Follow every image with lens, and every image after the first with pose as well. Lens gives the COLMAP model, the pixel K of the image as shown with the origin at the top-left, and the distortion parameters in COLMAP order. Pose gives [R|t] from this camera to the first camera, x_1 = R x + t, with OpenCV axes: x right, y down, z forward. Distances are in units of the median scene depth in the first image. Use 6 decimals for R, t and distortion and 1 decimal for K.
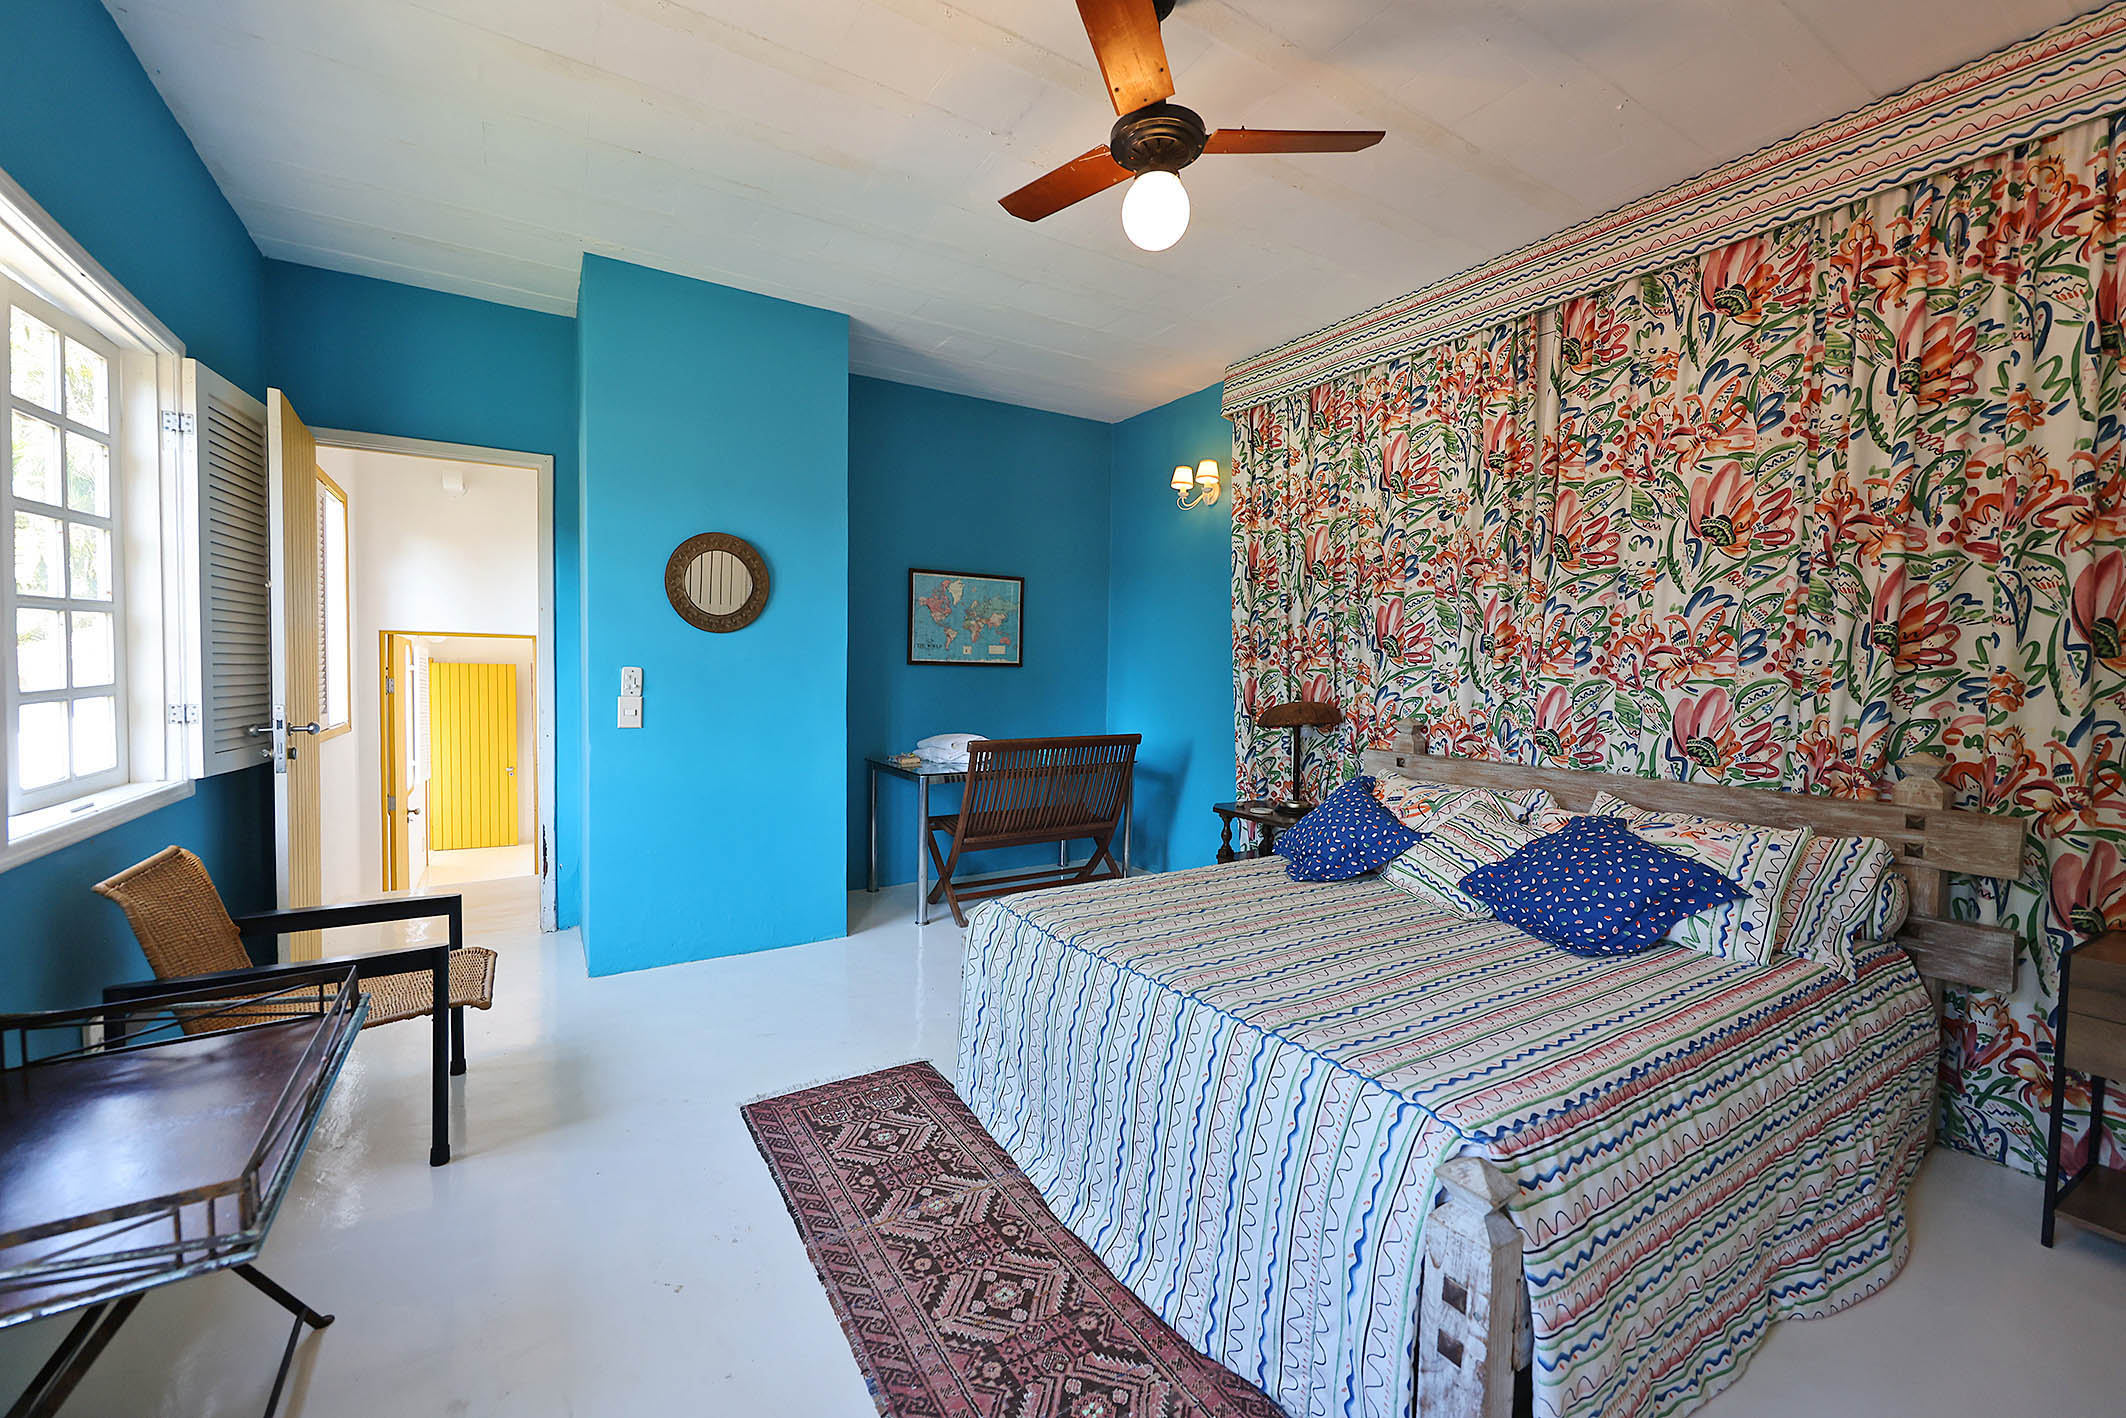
lens RADIAL K [[847.2, 0, 1050.6], [0, 847.2, 704.0], [0, 0, 1]] dist [0.000210, 0.000198]
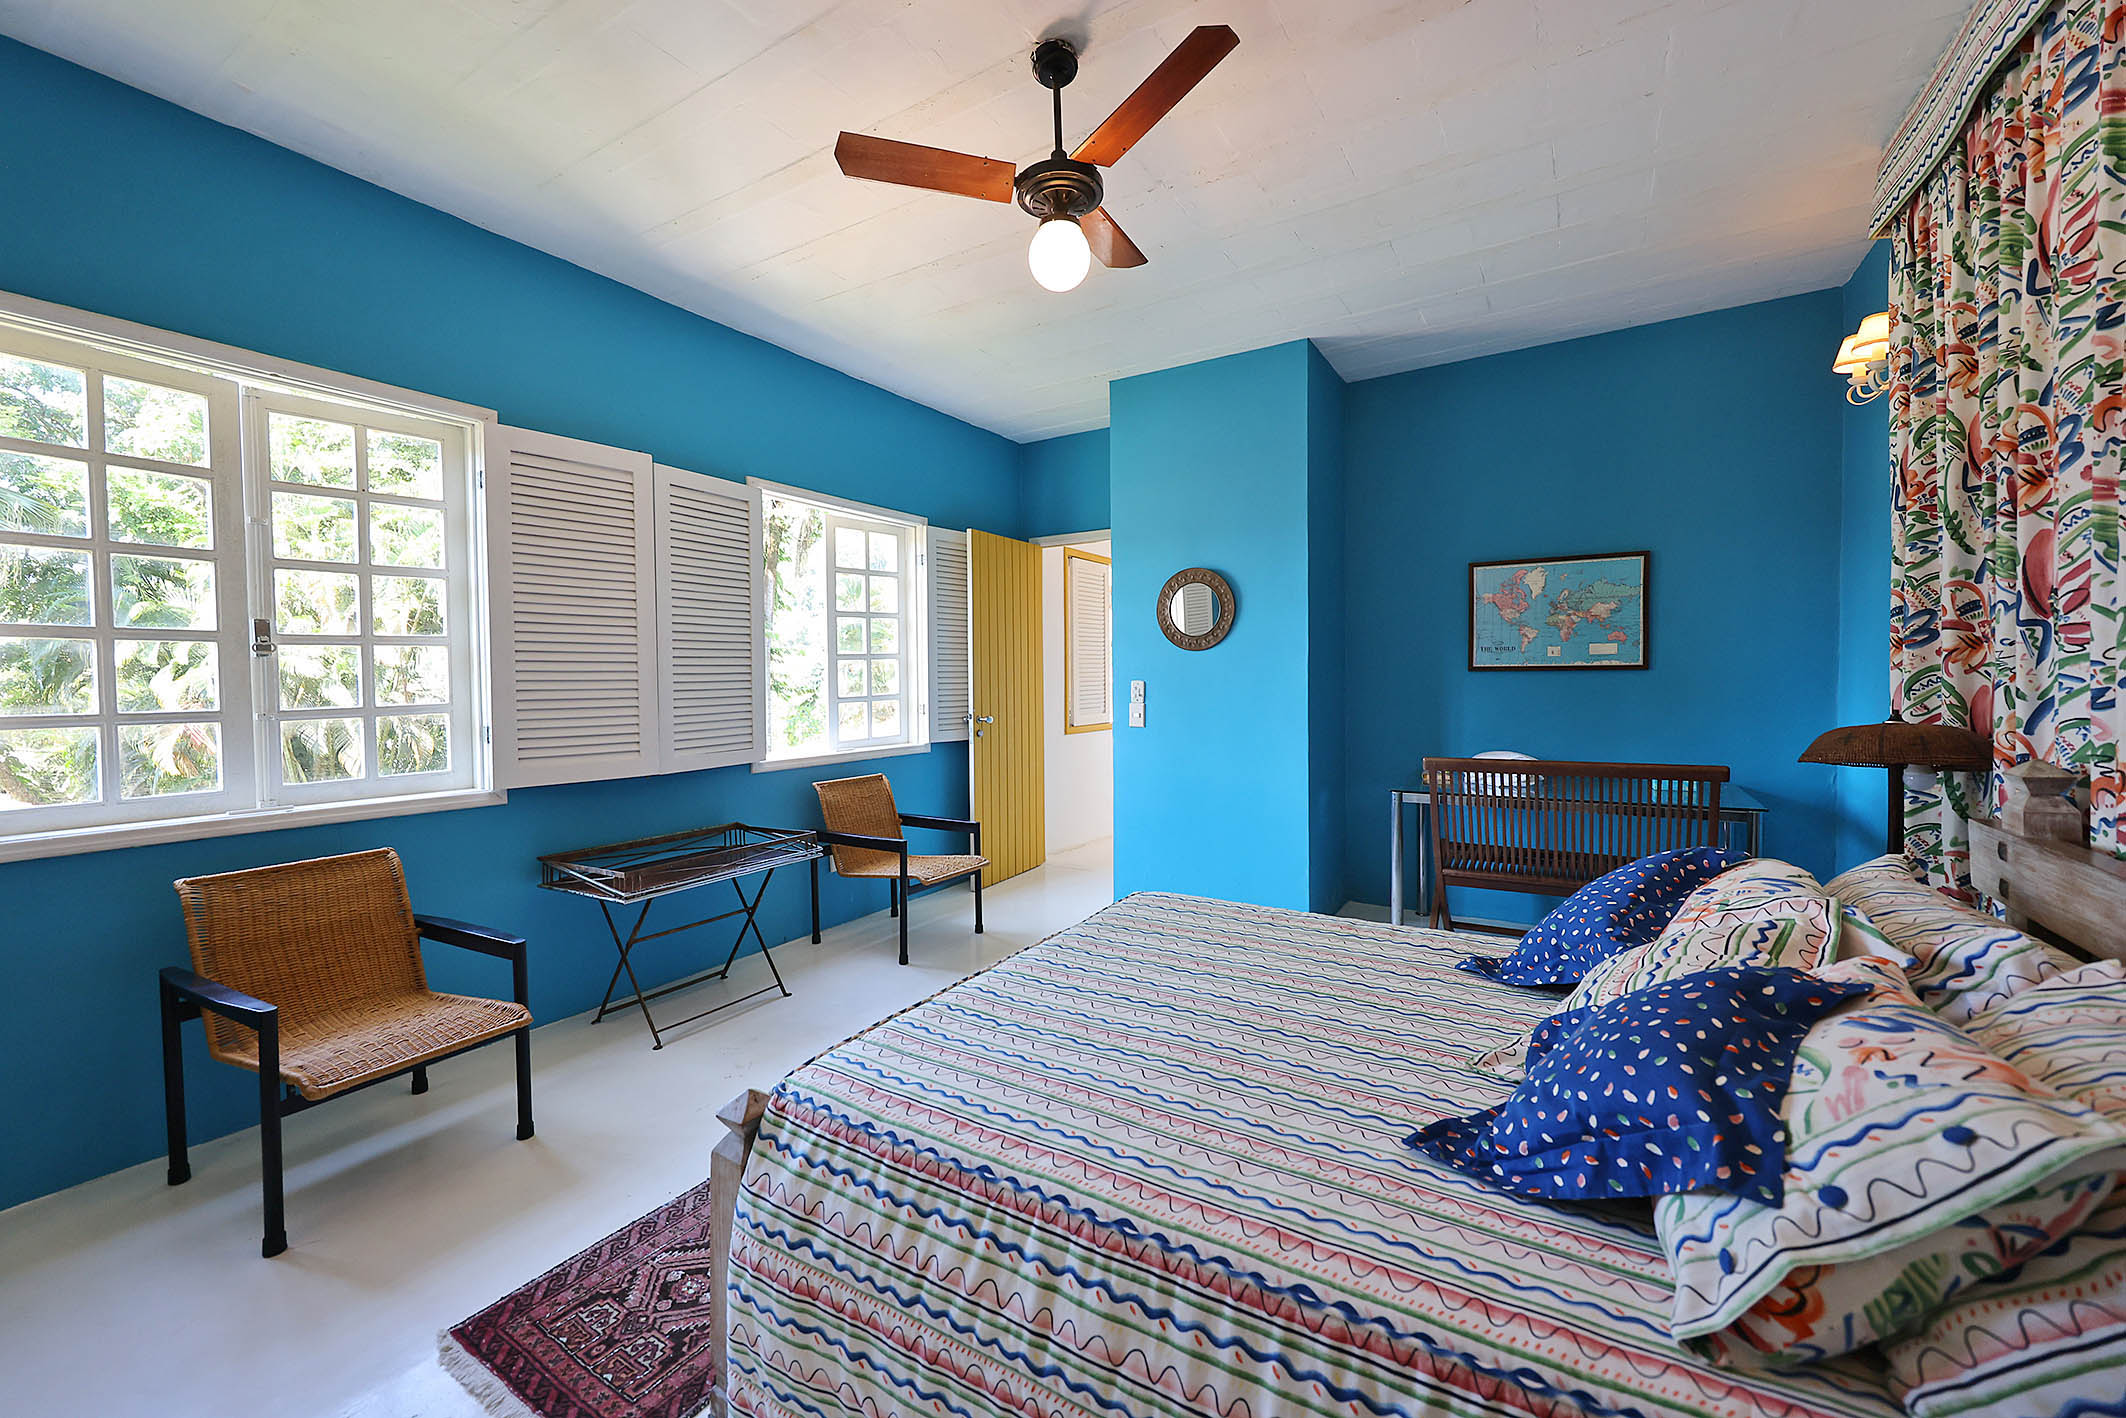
lens RADIAL K [[847.2, 0, 1050.6], [0, 847.2, 704.0], [0, 0, 1]] dist [0.000210, 0.000198]
pose [[0.439165, 0.008659, -0.898365, 0.946031], [-0.018588, 0.999827, 0.000550, -0.008959], [0.898214, 0.016457, 0.439250, 0.455525]]
